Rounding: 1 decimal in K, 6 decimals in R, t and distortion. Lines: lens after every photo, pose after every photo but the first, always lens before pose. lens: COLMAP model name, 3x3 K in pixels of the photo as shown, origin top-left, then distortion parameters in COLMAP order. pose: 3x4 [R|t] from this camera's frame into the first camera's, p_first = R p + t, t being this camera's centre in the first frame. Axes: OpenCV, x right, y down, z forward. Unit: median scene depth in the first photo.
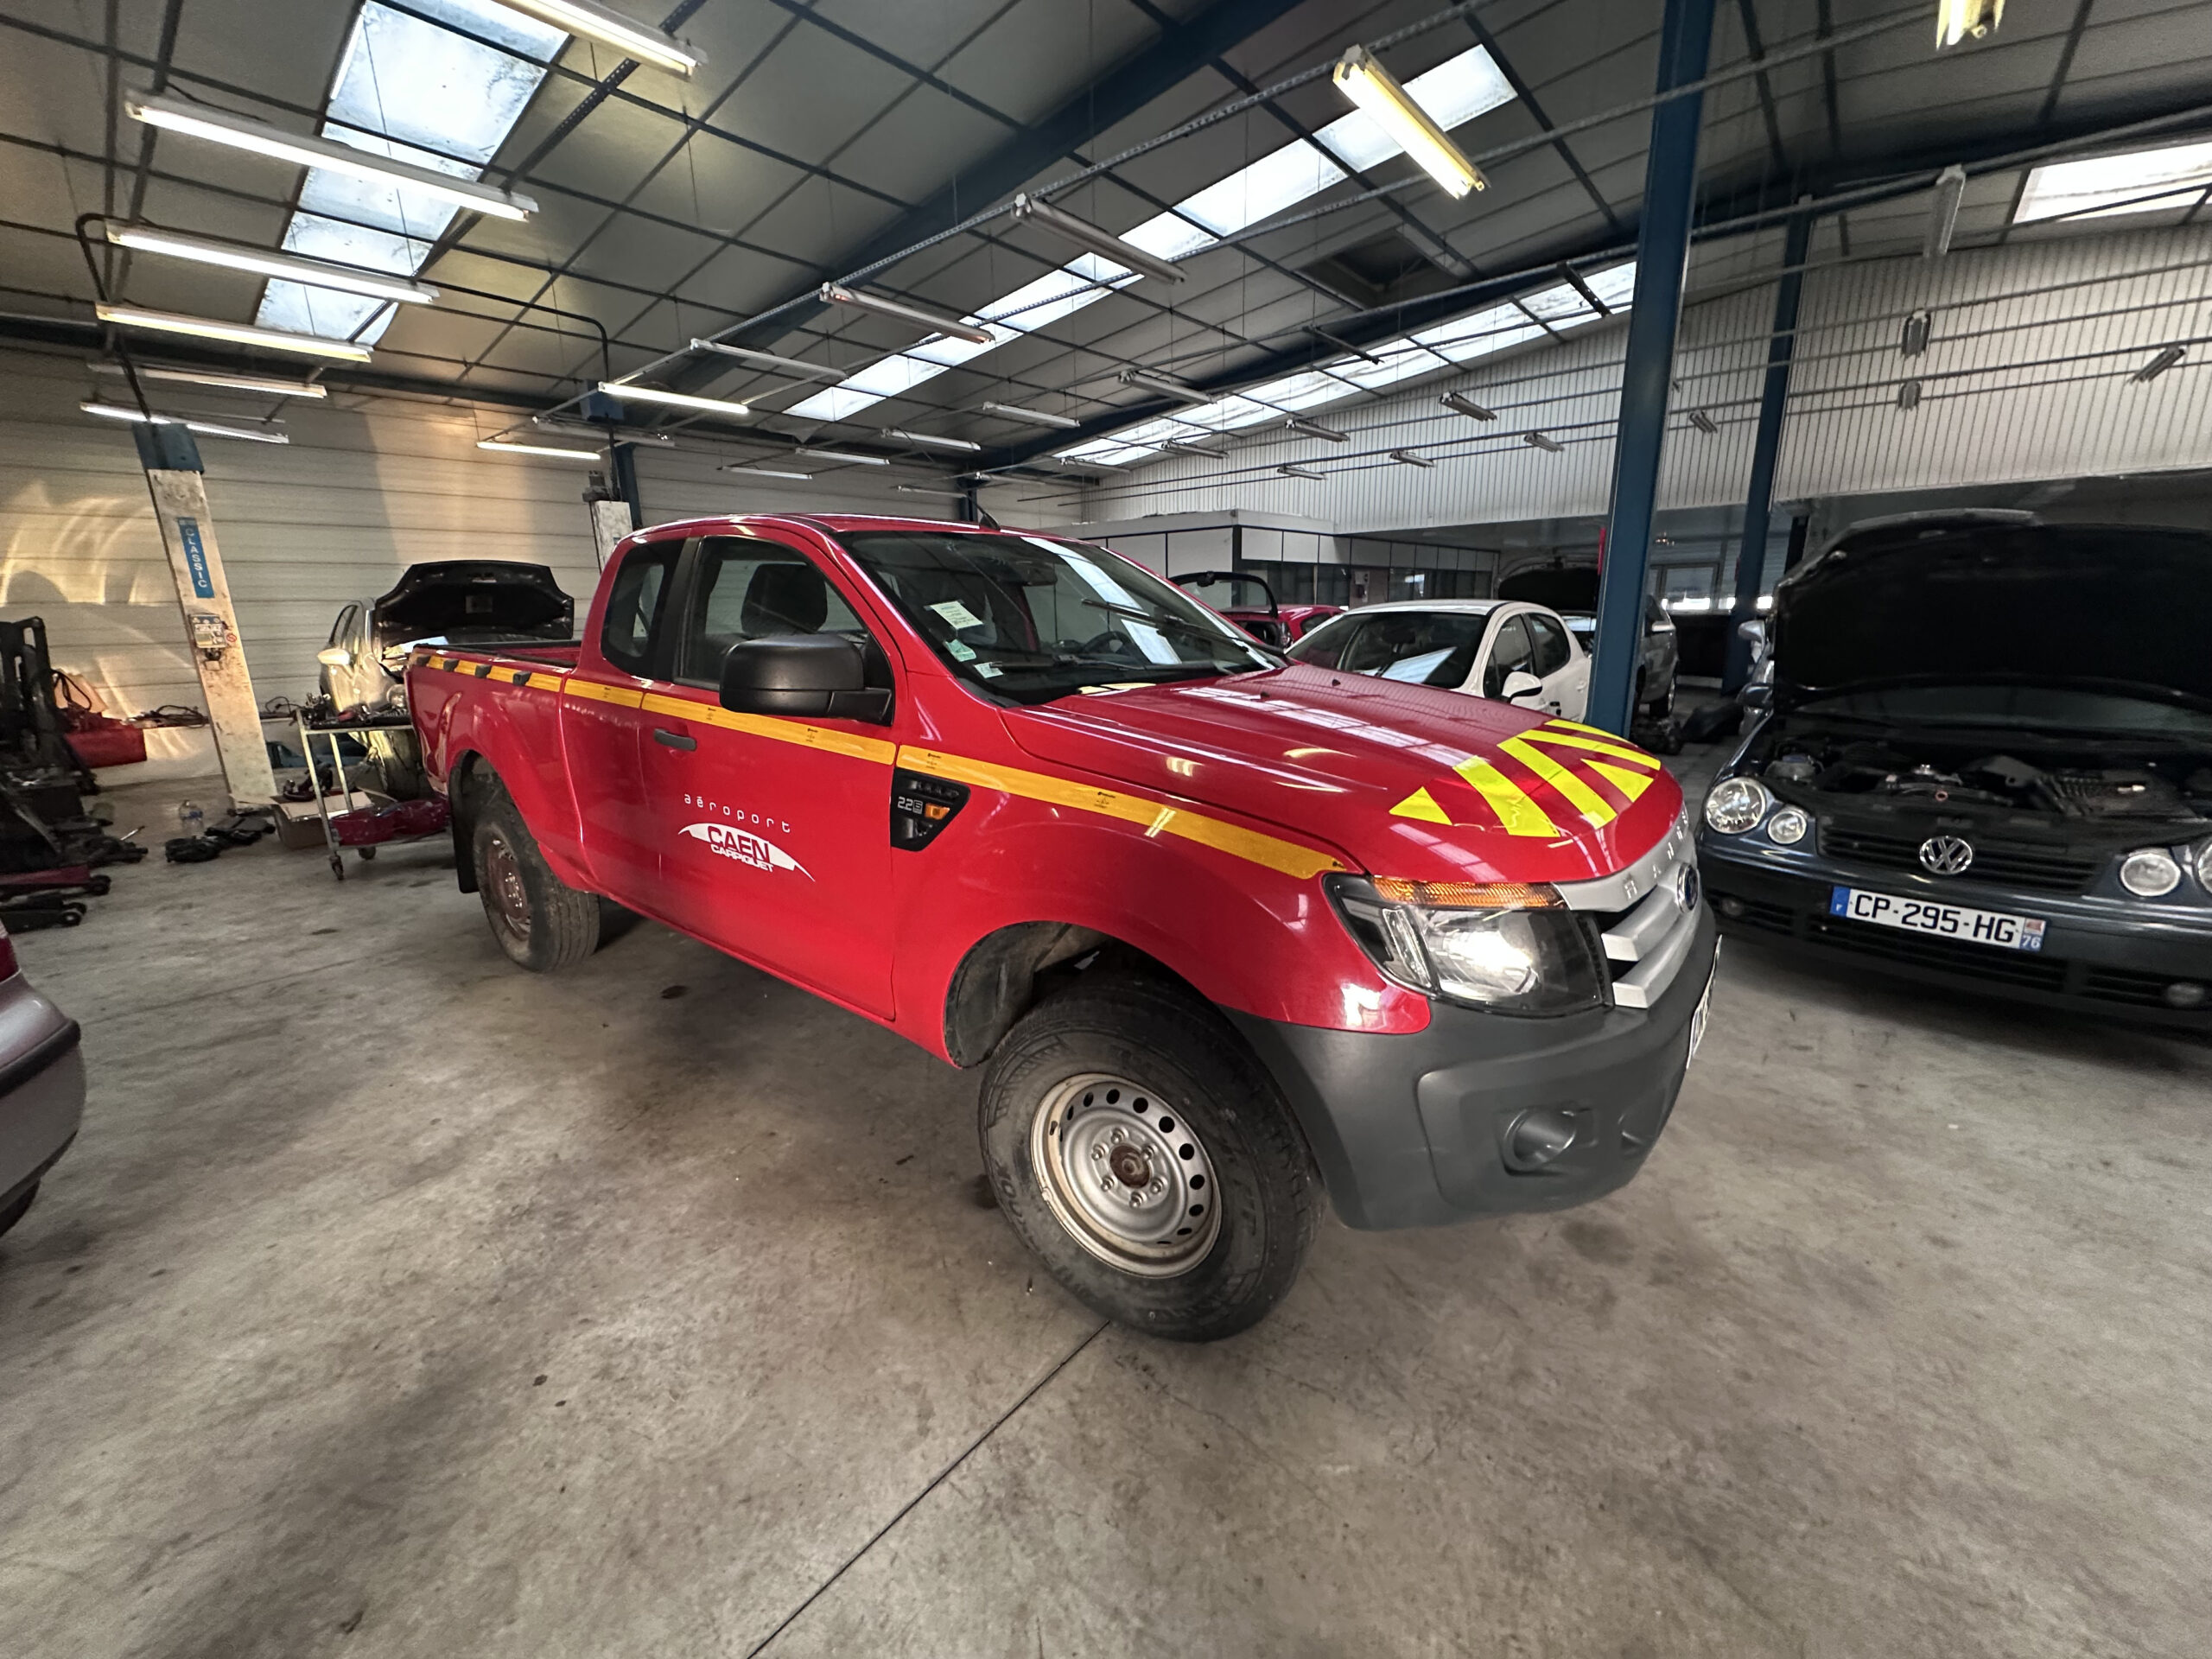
lens RADIAL K [[876.3, 0, 1110.0], [0, 876.3, 825.0], [0, 0, 1]] dist [-0.001541, 0.000244]
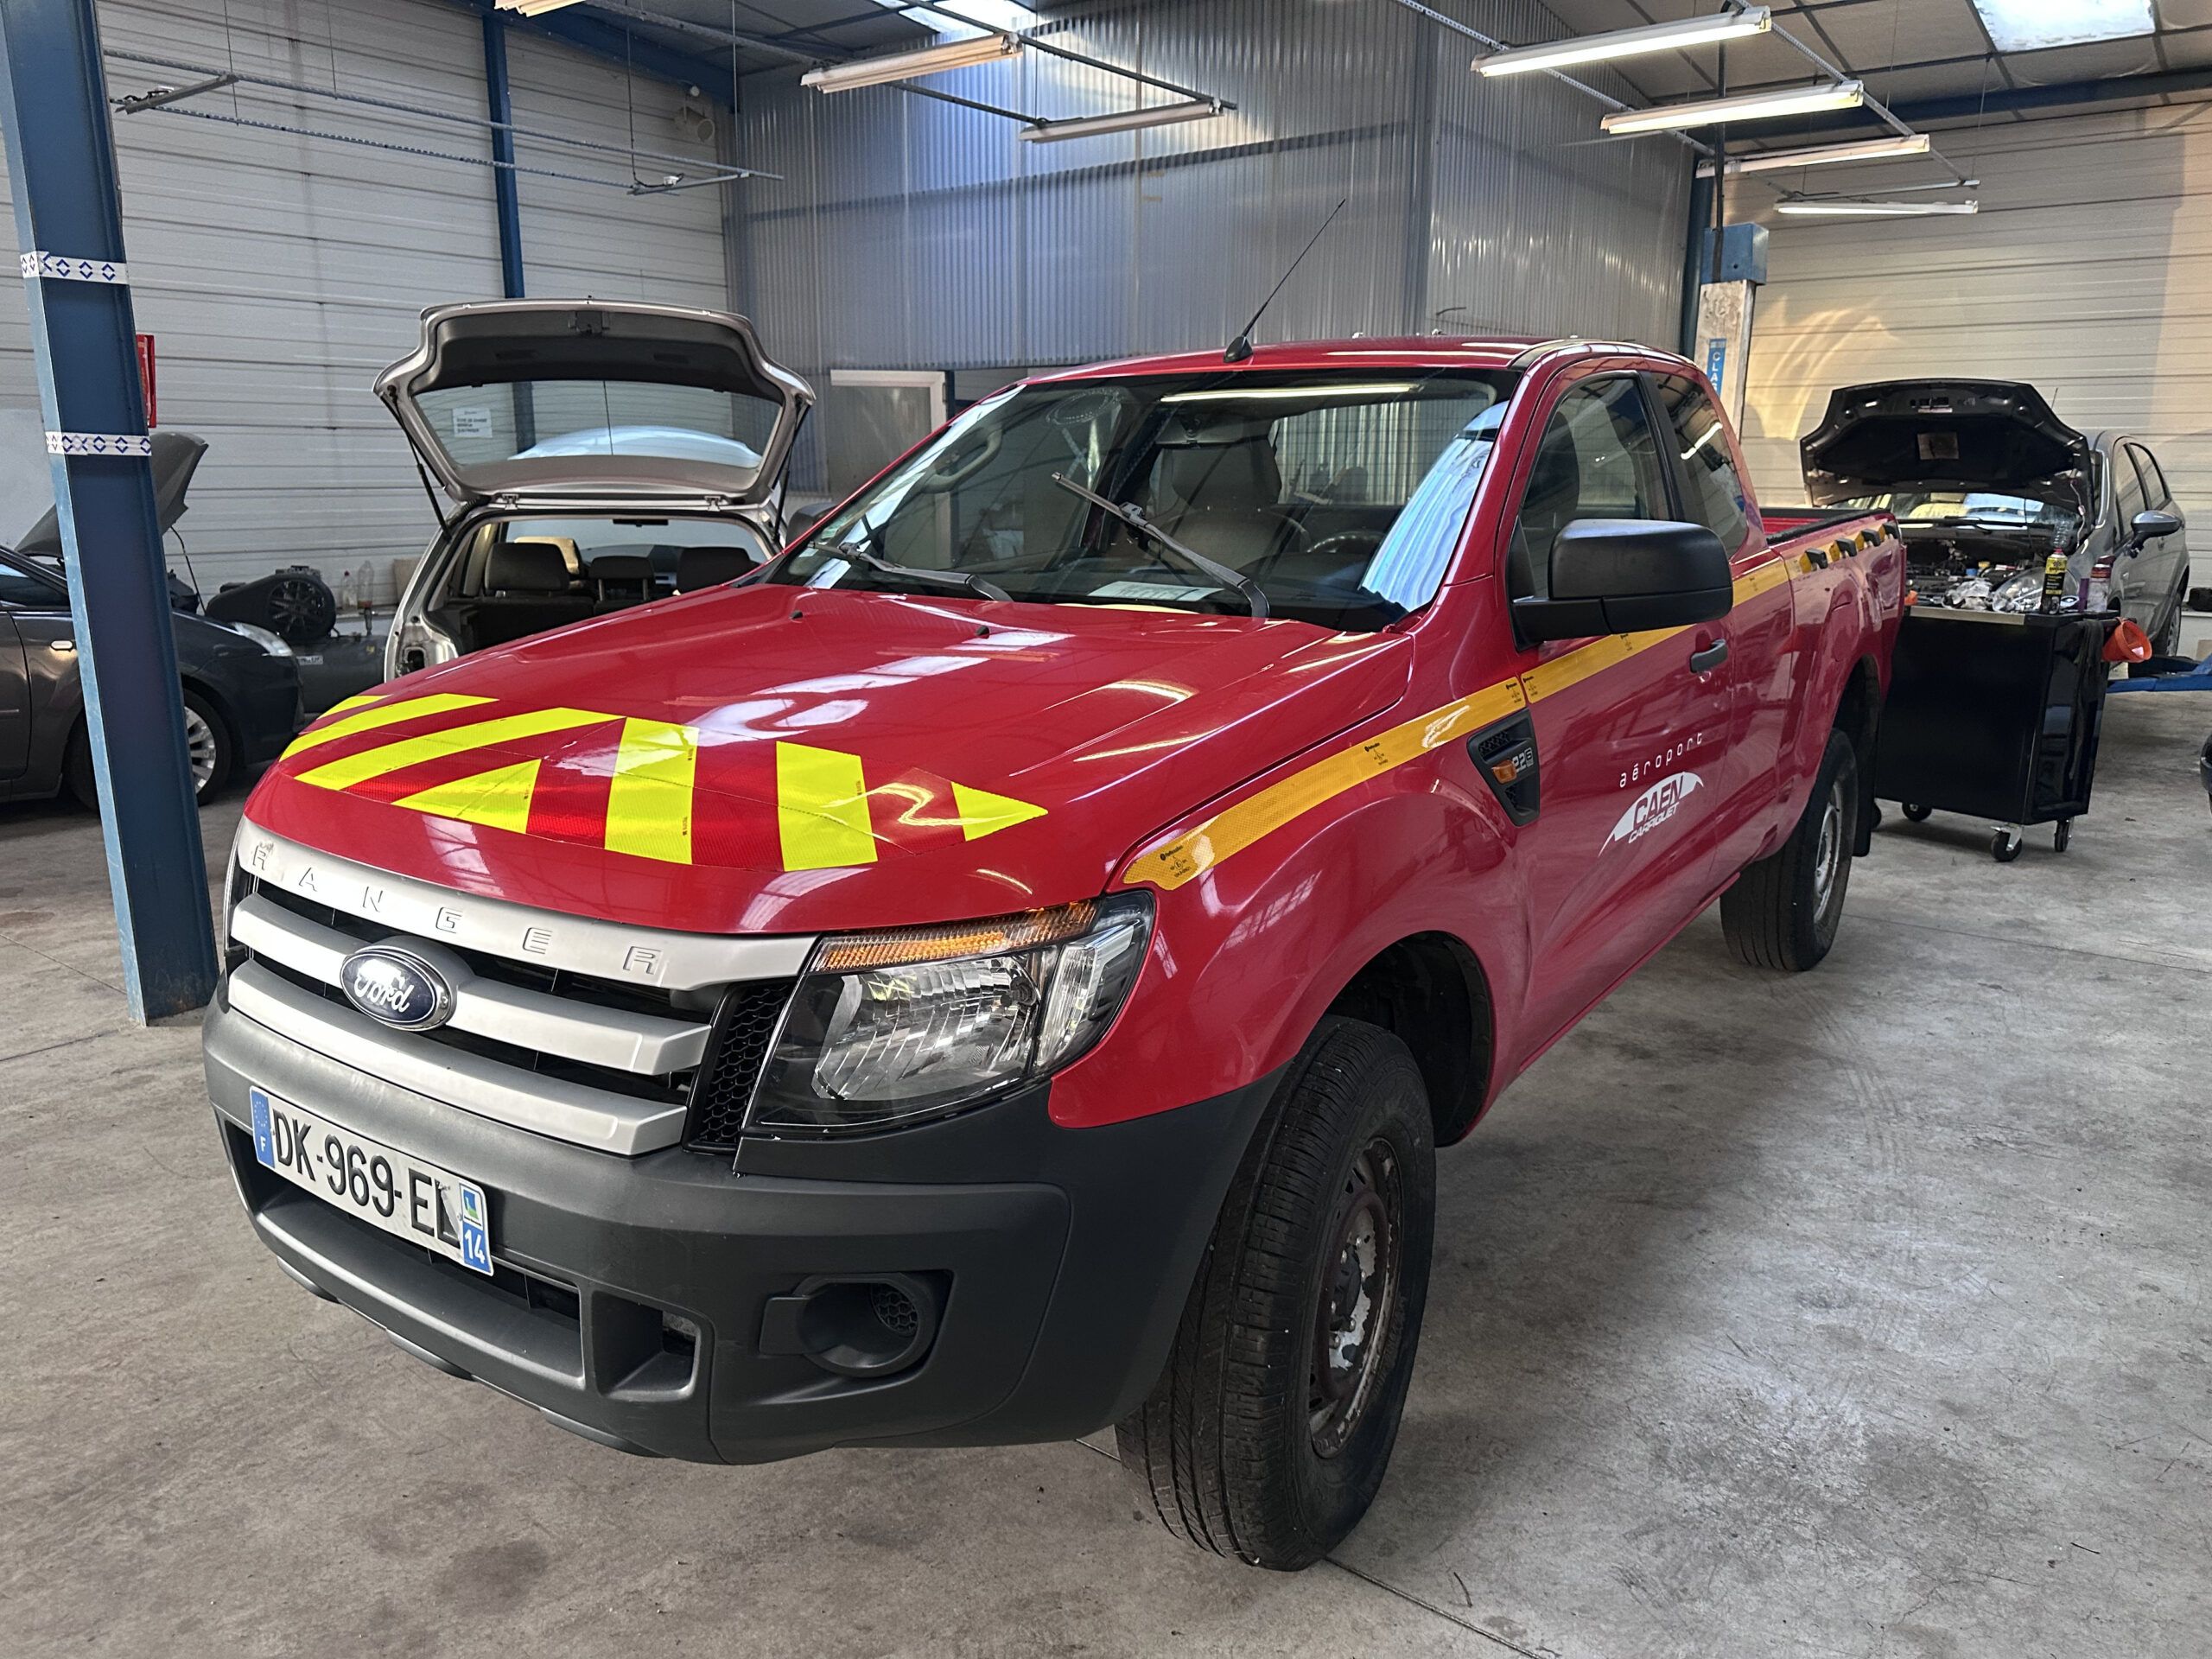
lens RADIAL K [[1568.8, 0, 1106.0], [0, 1568.8, 829.5], [0, 0, 1]] dist [0.032238, -0.034767]
pose [[0.050428, 0.246486, -0.967834, 1.657008], [-0.244214, 0.942692, 0.227359, -0.381908], [0.968409, 0.224894, 0.107733, 1.306669]]
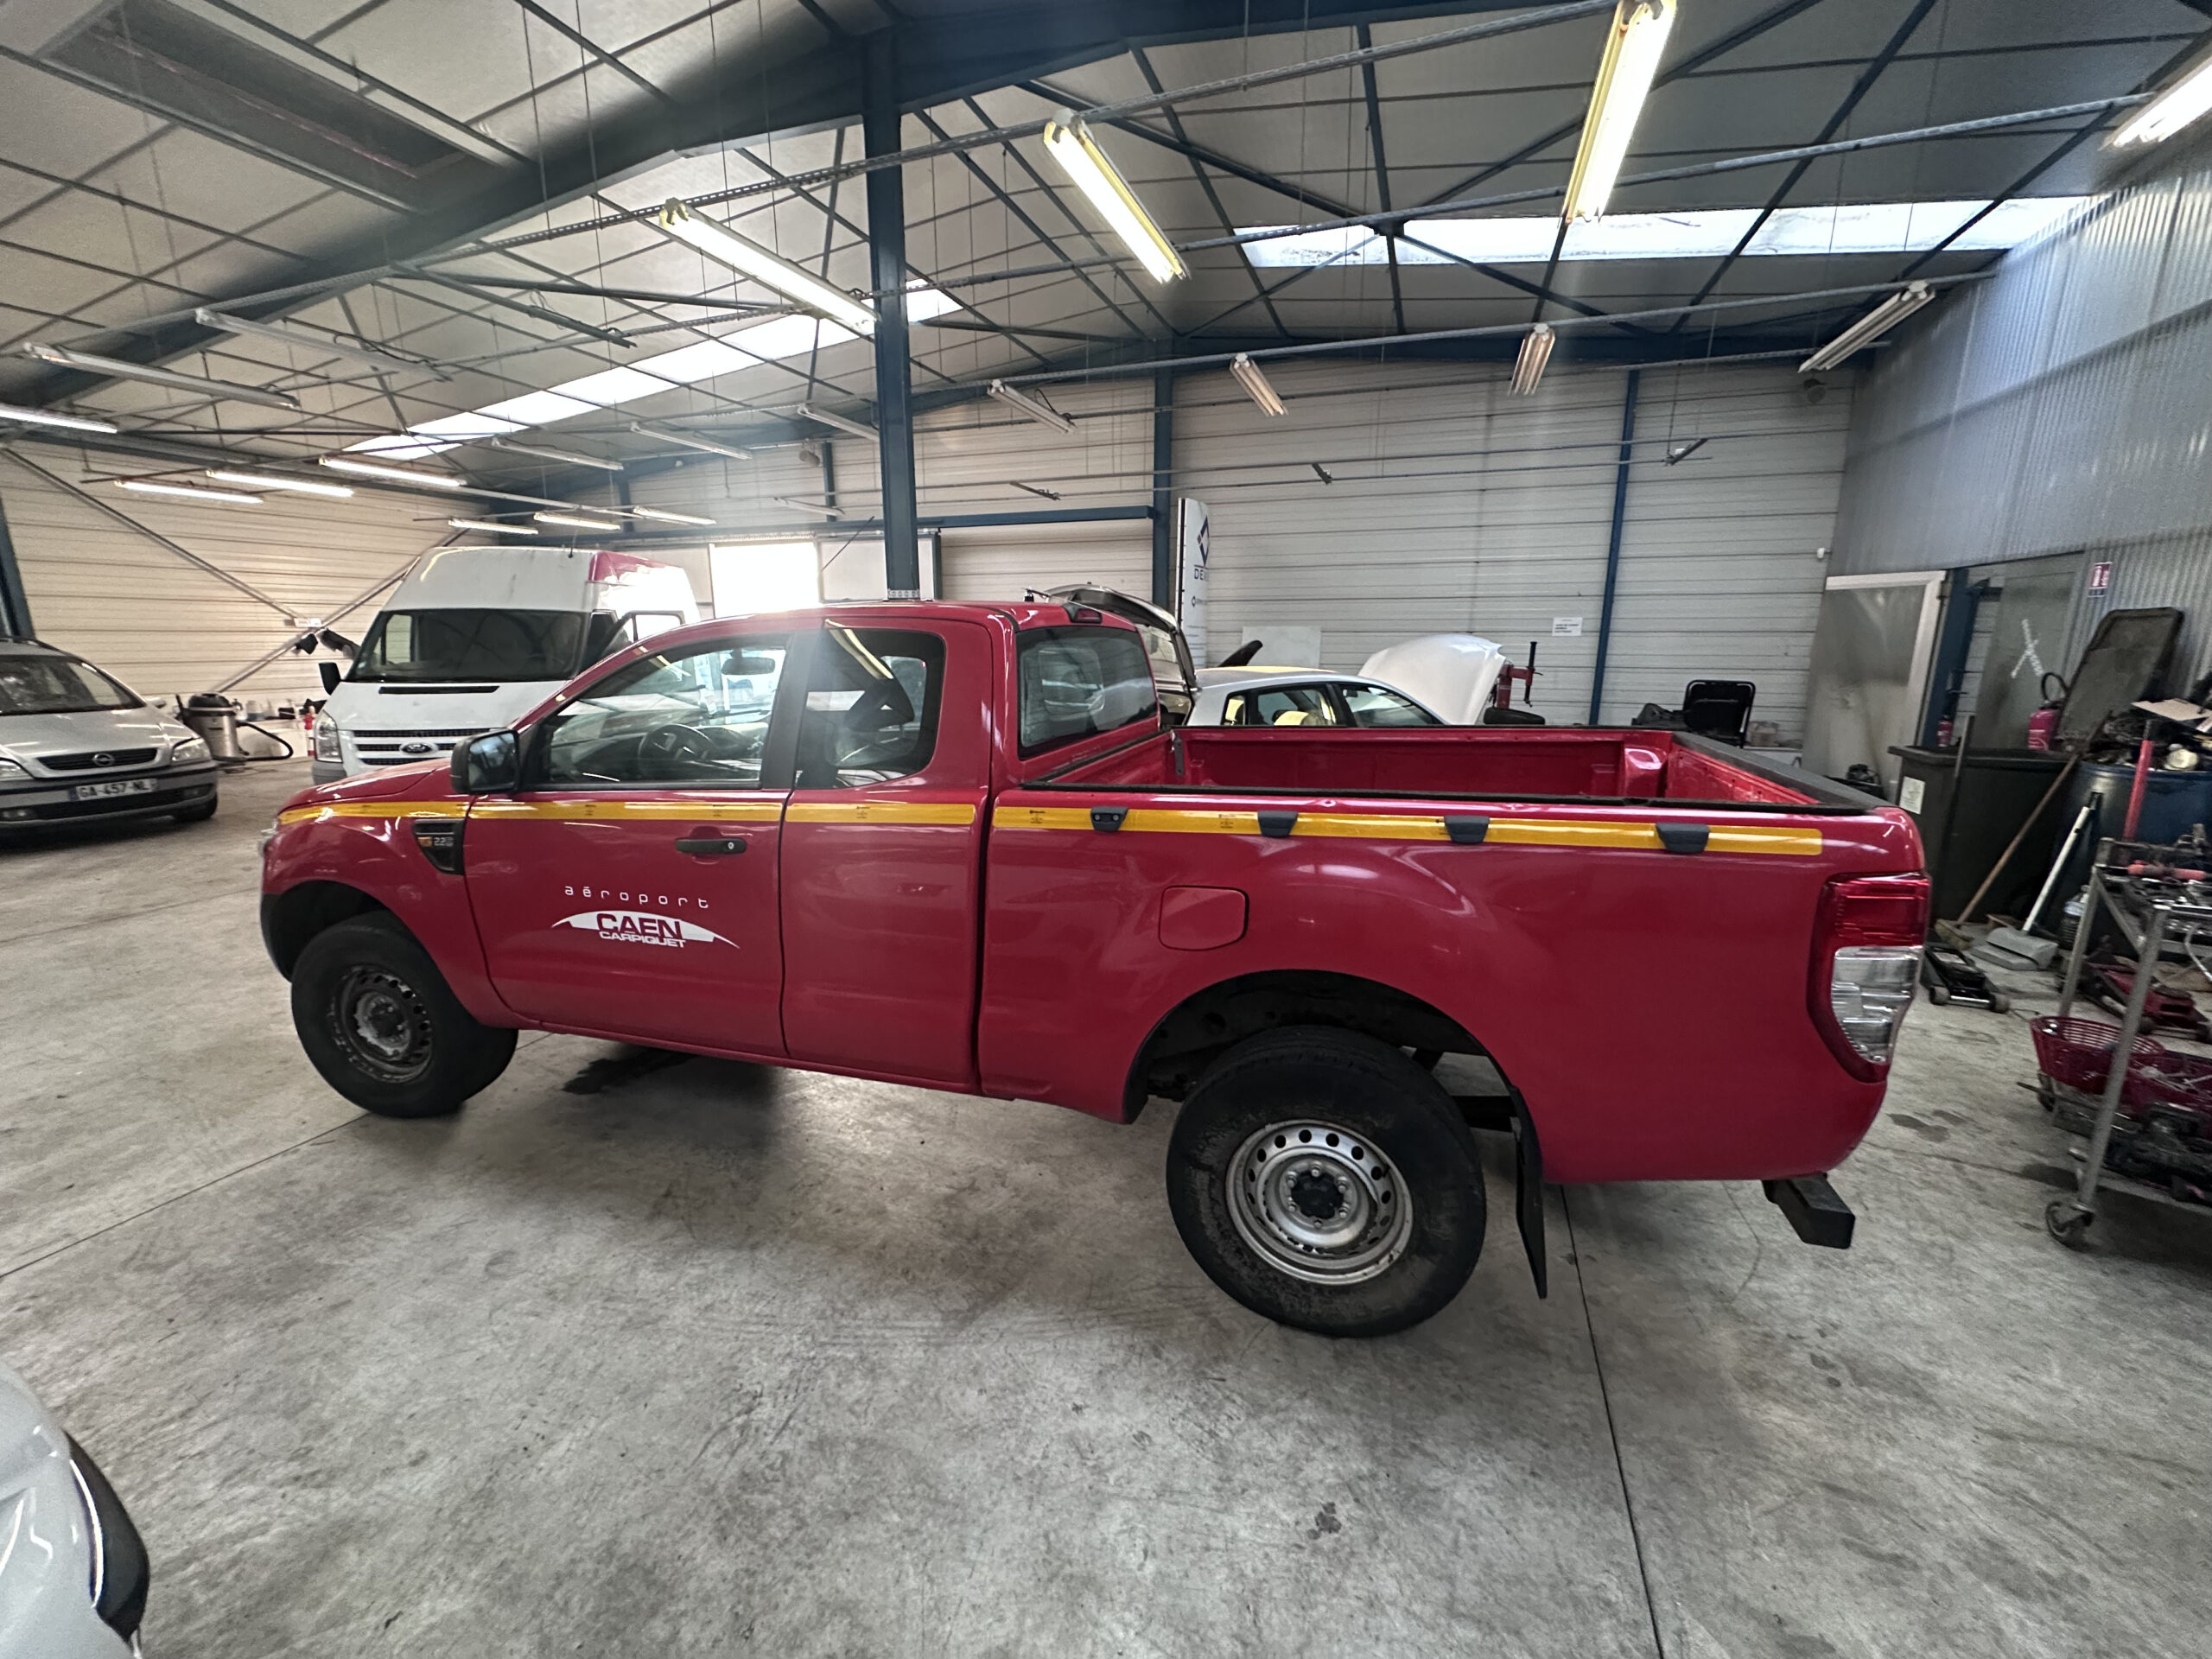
lens RADIAL K [[889.0, 0, 1110.6], [0, 889.0, 820.9], [0, 0, 1]] dist [-0.002399, -0.000239]
pose [[-0.941739, 0.088902, -0.324384, -0.224334], [-0.062486, 0.901404, 0.428447, -0.968284], [0.330491, 0.423755, -0.843331, 3.430570]]
